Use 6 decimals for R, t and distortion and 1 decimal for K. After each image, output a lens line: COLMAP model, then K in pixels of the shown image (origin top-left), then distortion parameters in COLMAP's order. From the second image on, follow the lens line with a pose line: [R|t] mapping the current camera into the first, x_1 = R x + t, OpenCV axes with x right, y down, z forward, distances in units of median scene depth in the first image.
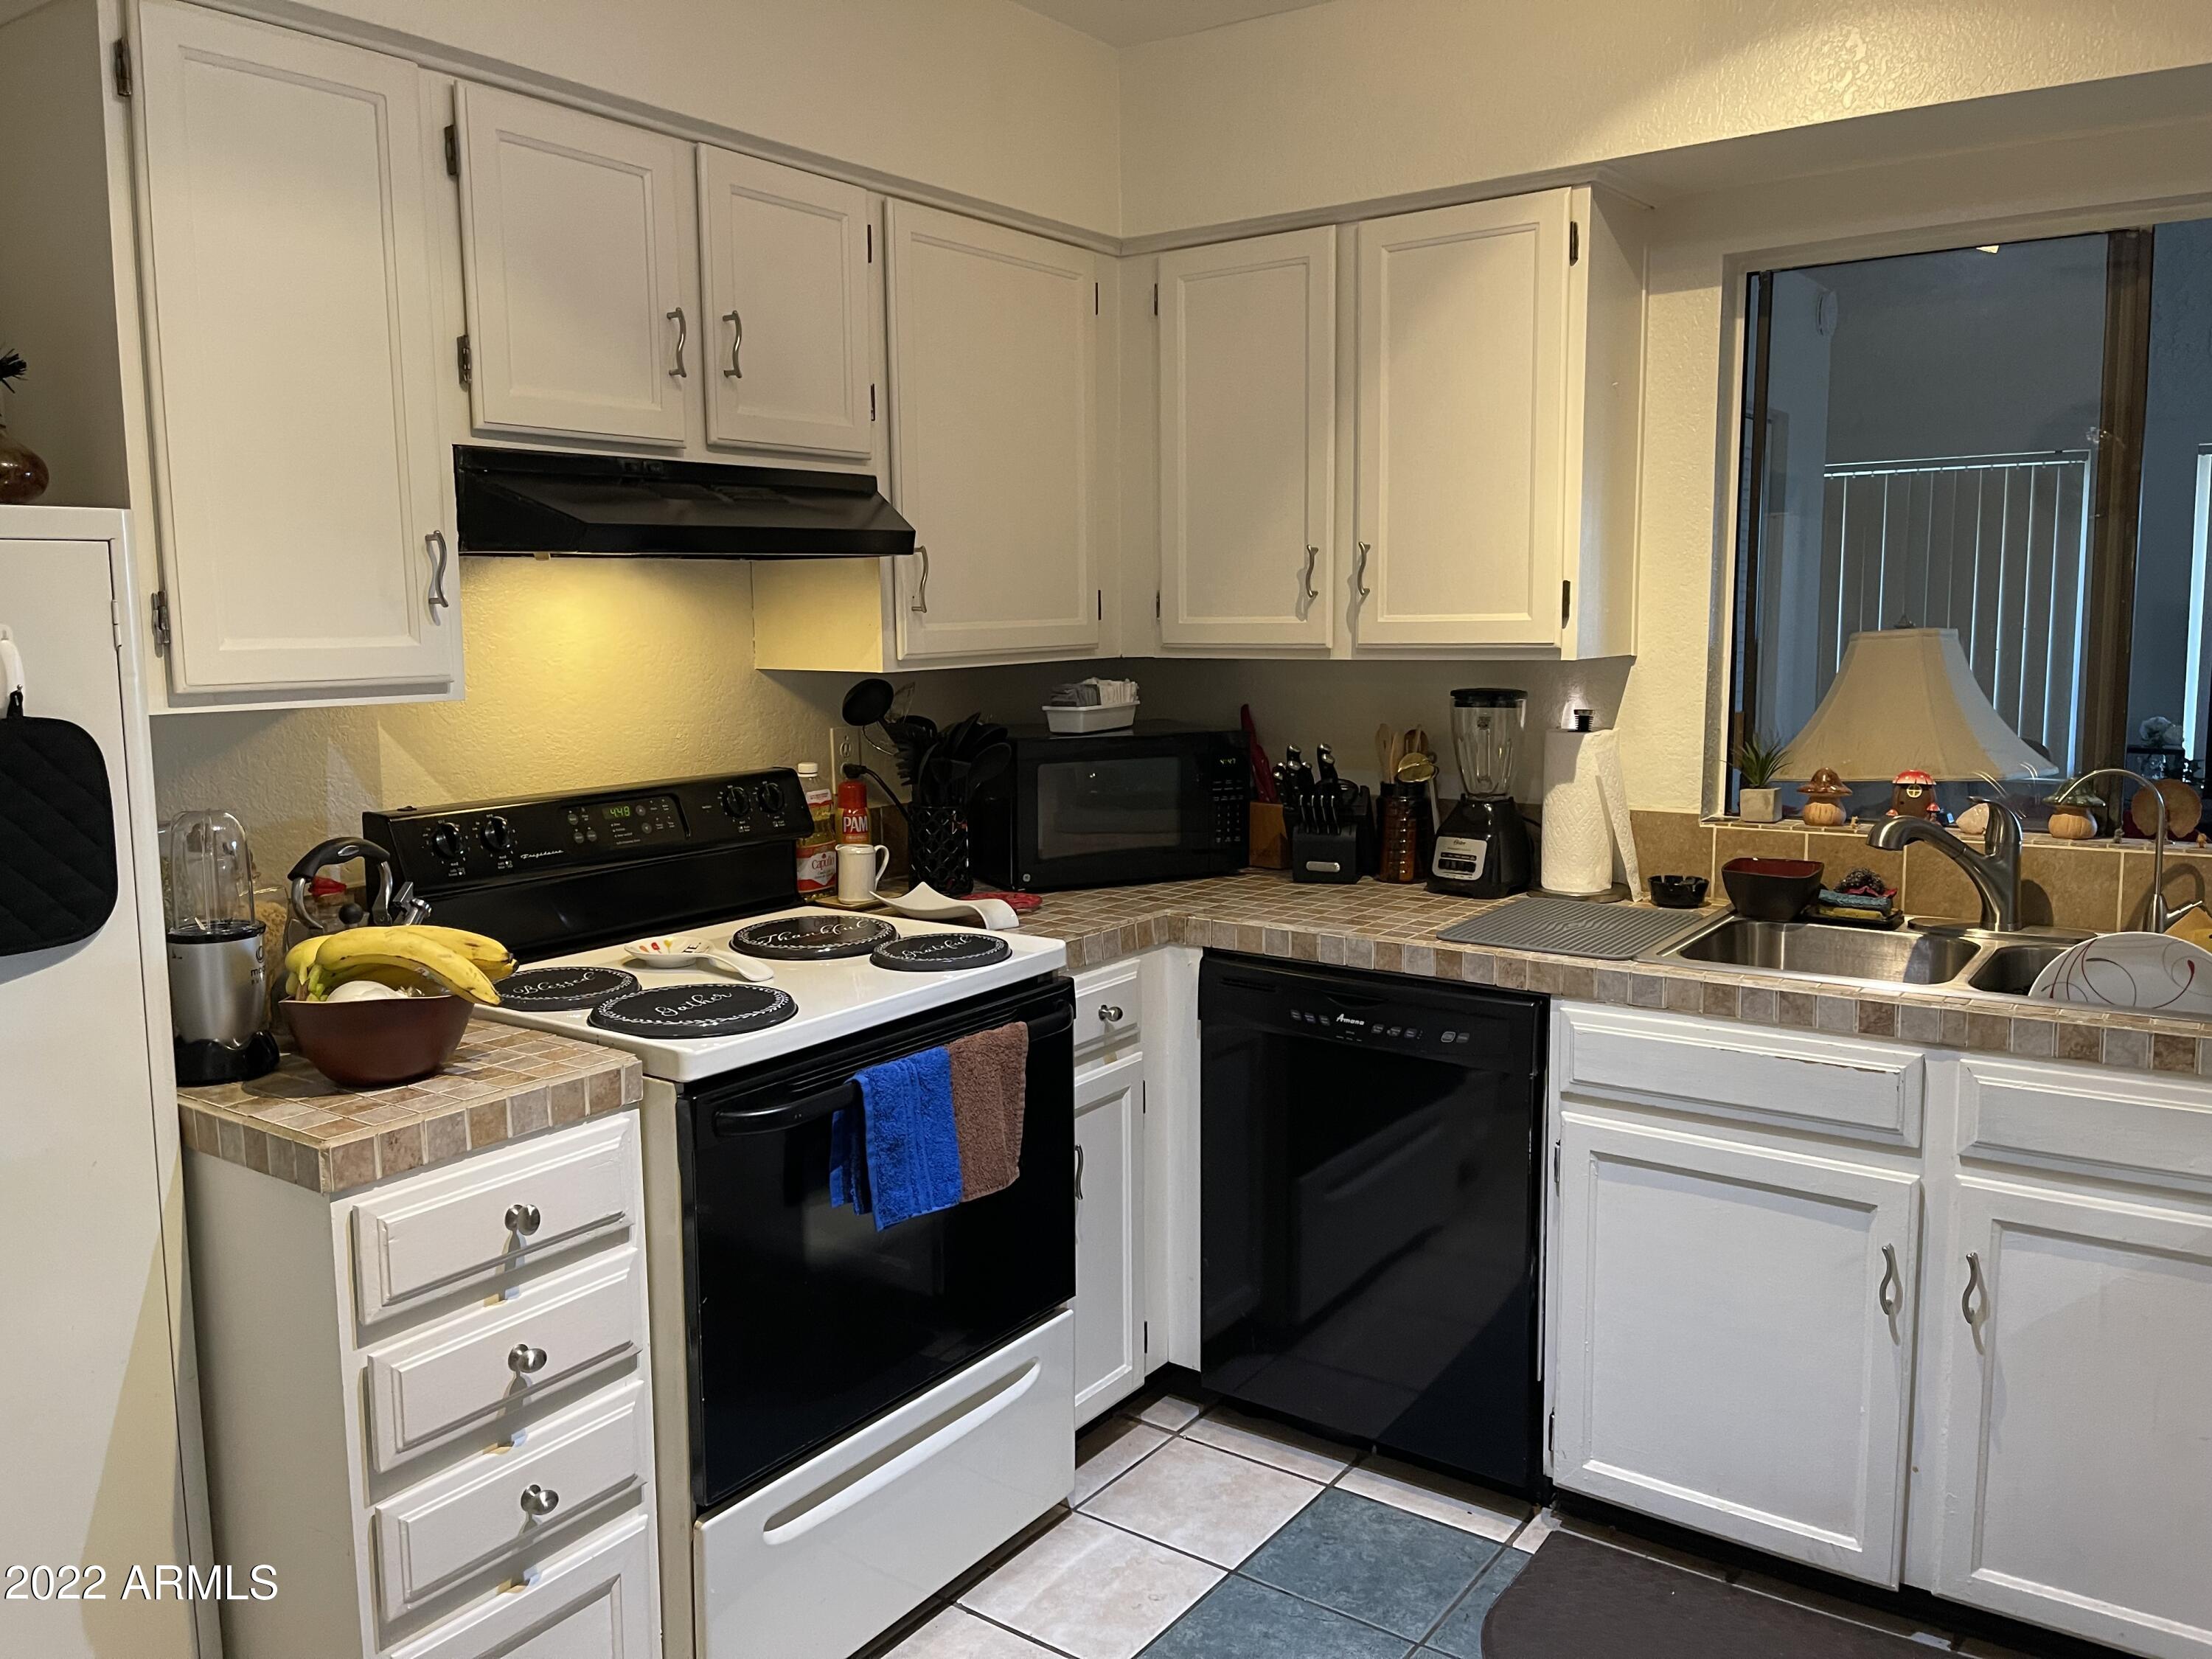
lens RADIAL K [[1664.7, 0, 1104.9], [0, 1664.7, 812.8], [0, 0, 1]] dist [0.060238, -0.064797]
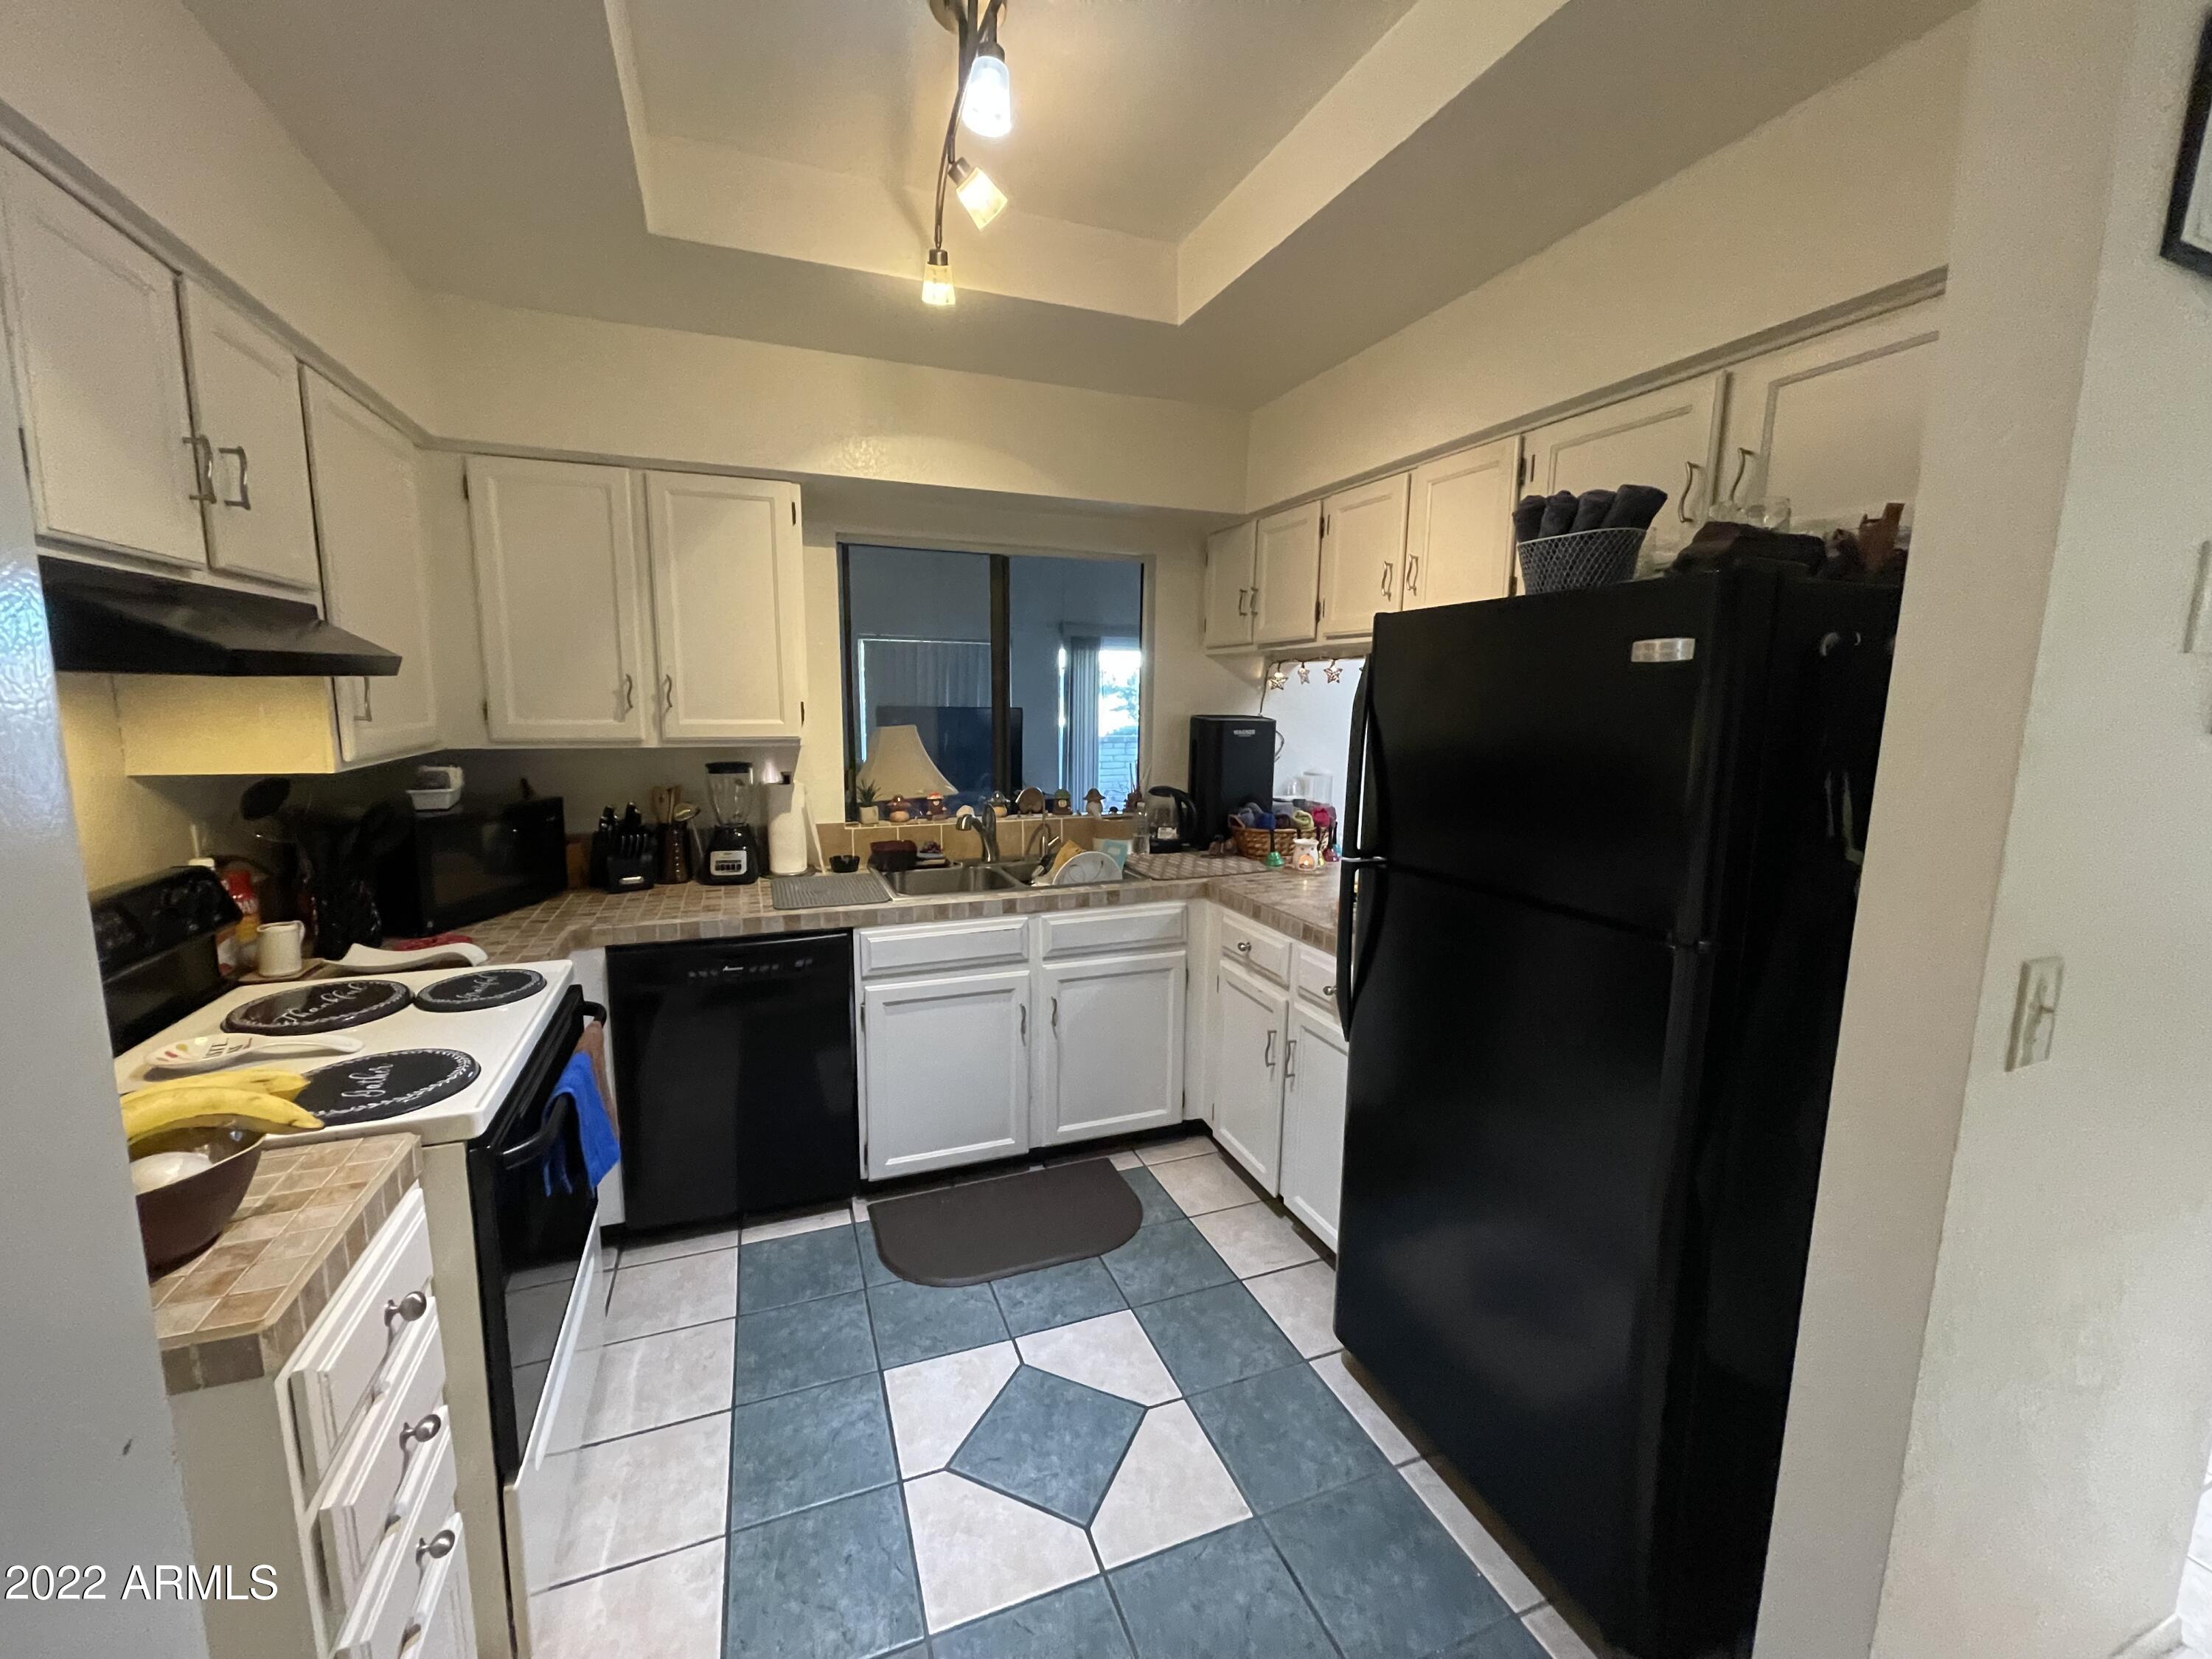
lens RADIAL K [[887.3, 0, 1101.4], [0, 887.3, 832.6], [0, 0, 1]] dist [-0.004459, 0.000311]
pose [[0.547836, -0.111142, 0.829170, -0.362844], [0.086322, 0.993355, 0.076116, -0.043841], [-0.832121, 0.029876, 0.553789, 0.207812]]
